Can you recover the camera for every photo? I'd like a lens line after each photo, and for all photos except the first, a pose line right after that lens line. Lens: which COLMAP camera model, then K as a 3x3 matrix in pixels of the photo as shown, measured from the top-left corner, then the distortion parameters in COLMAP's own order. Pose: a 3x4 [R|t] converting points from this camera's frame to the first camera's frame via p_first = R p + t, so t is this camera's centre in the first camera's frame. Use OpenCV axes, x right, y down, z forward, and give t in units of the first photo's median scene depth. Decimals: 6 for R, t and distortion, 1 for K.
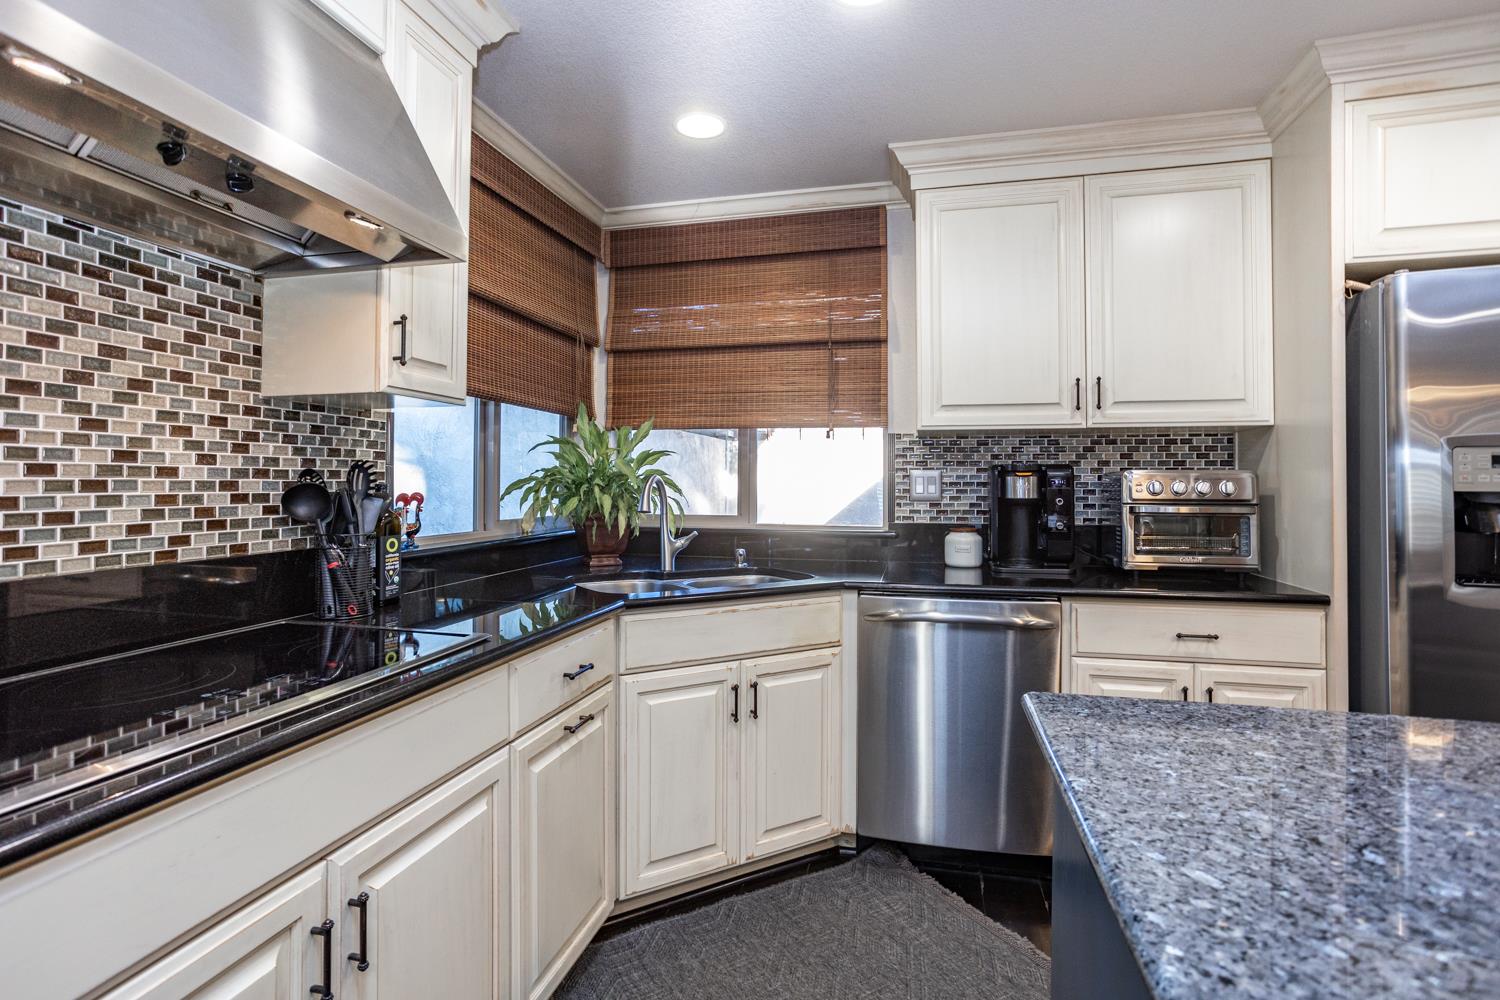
lens RADIAL K [[736.0, 0, 743.9], [0, 736.0, 473.8], [0, 0, 1]] dist [-0.047589, 0.033244]
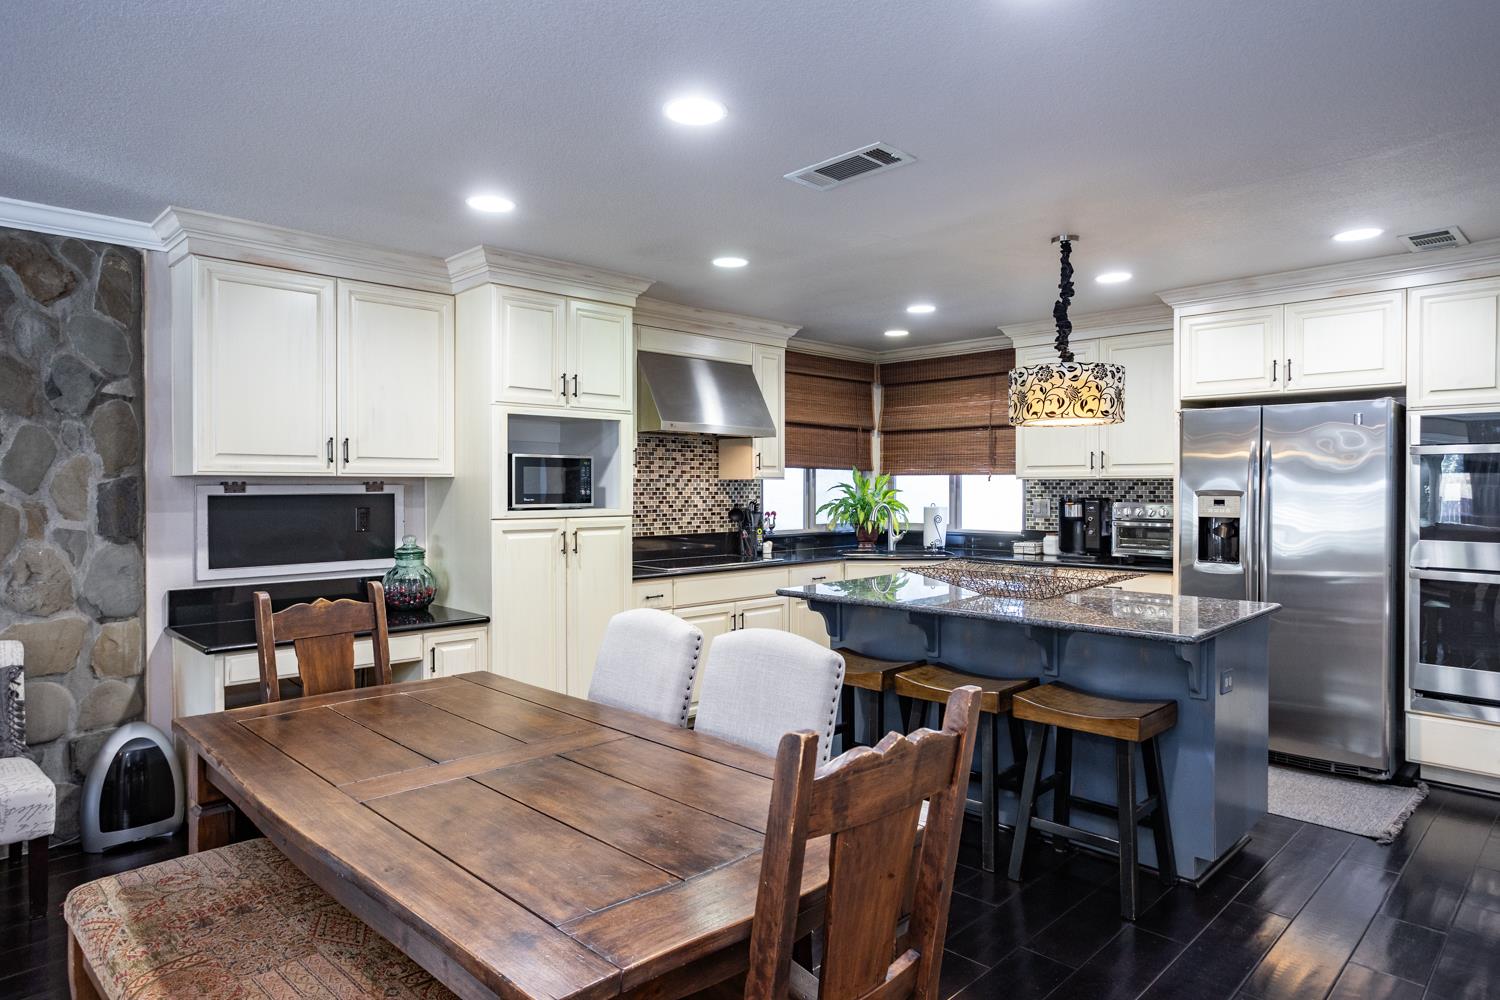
lens RADIAL K [[894.1, 0, 750.0], [0, 894.1, 500.0], [0, 0, 1]] dist [-0.006588, -0.000440]
pose [[0.856695, 0.003635, -0.515811, 1.320239], [0.009571, 0.999691, 0.022941, -0.104774], [0.515735, -0.024590, 0.856395, -2.052553]]
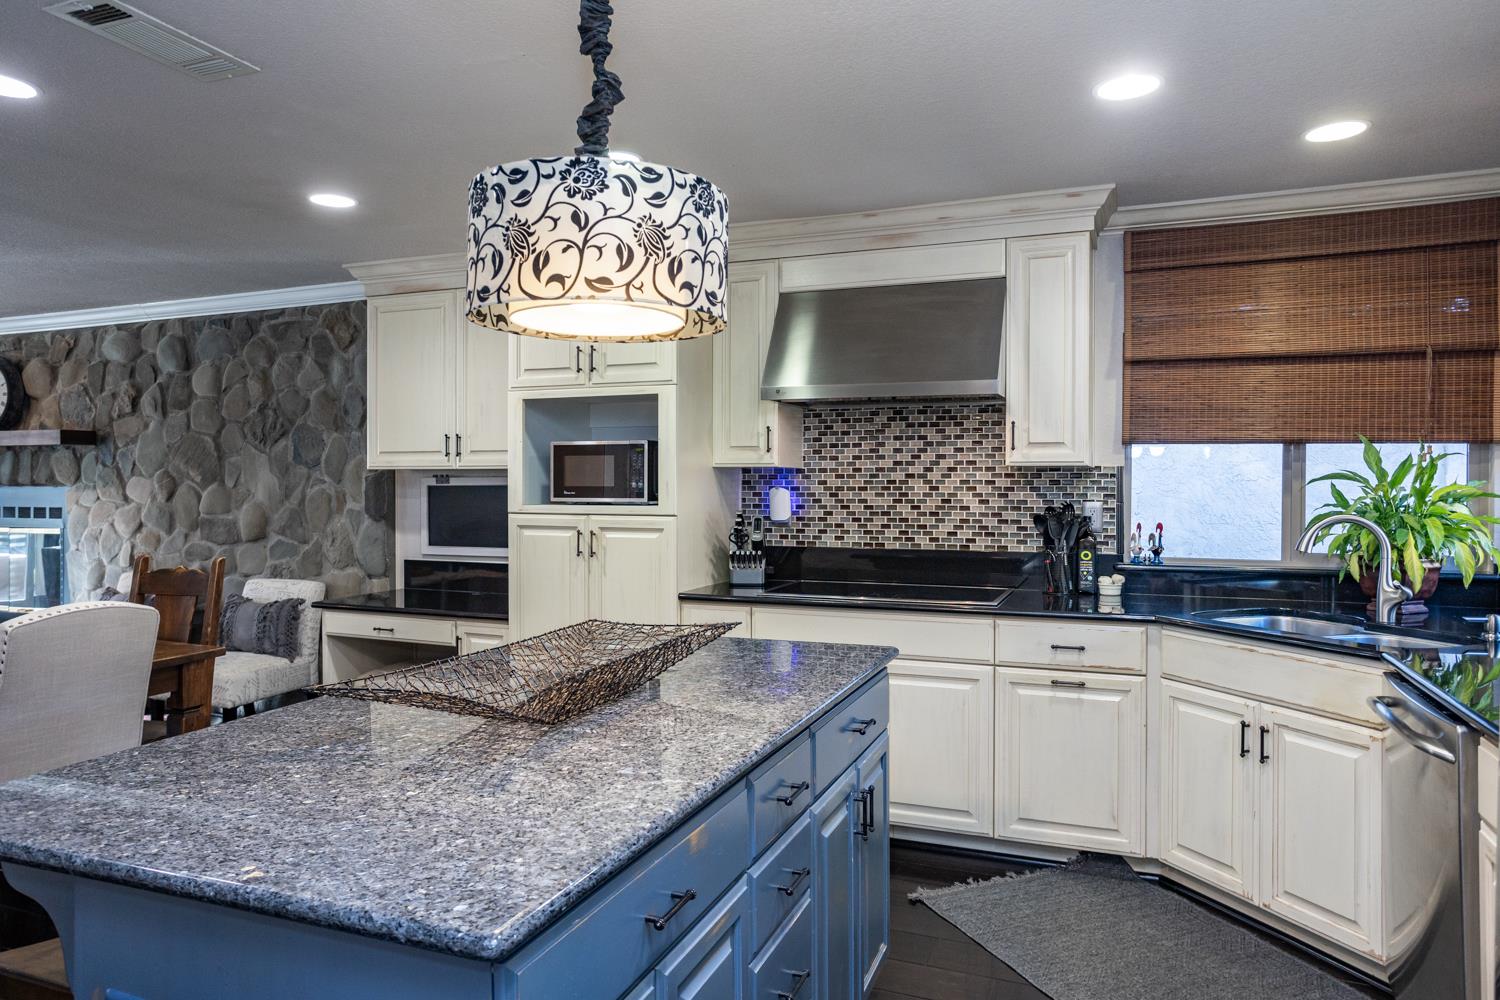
lens RADIAL K [[969.2, 0, 741.1], [0, 969.2, 493.7], [0, 0, 1]] dist [-0.028702, 0.037951]
pose [[-0.140115, 0.009300, -0.990092, 1.852889], [0.010971, 0.999909, 0.007840, -0.064983], [0.990074, -0.009764, -0.140204, 0.643757]]
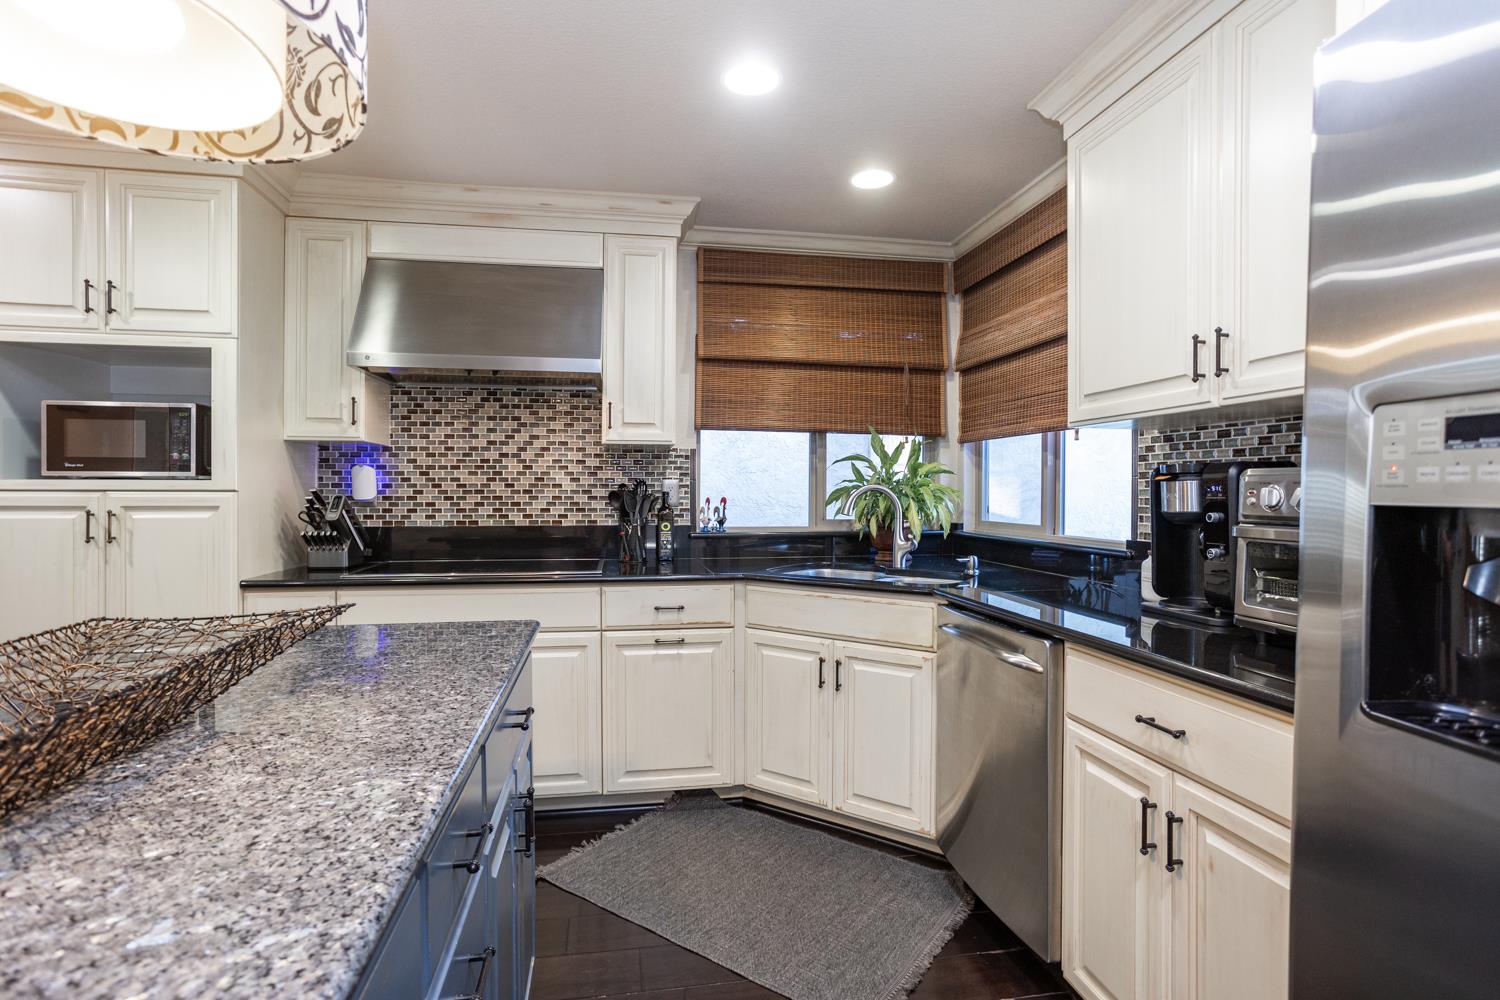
lens RADIAL K [[735.2, 0, 739.9], [0, 735.2, 496.6], [0, 0, 1]] dist [-0.056379, 0.038840]
pose [[0.402032, 0.005237, -0.915611, 1.353147], [0.009626, 0.999904, 0.009946, 0.011904], [0.915575, -0.012812, 0.401943, 0.514165]]
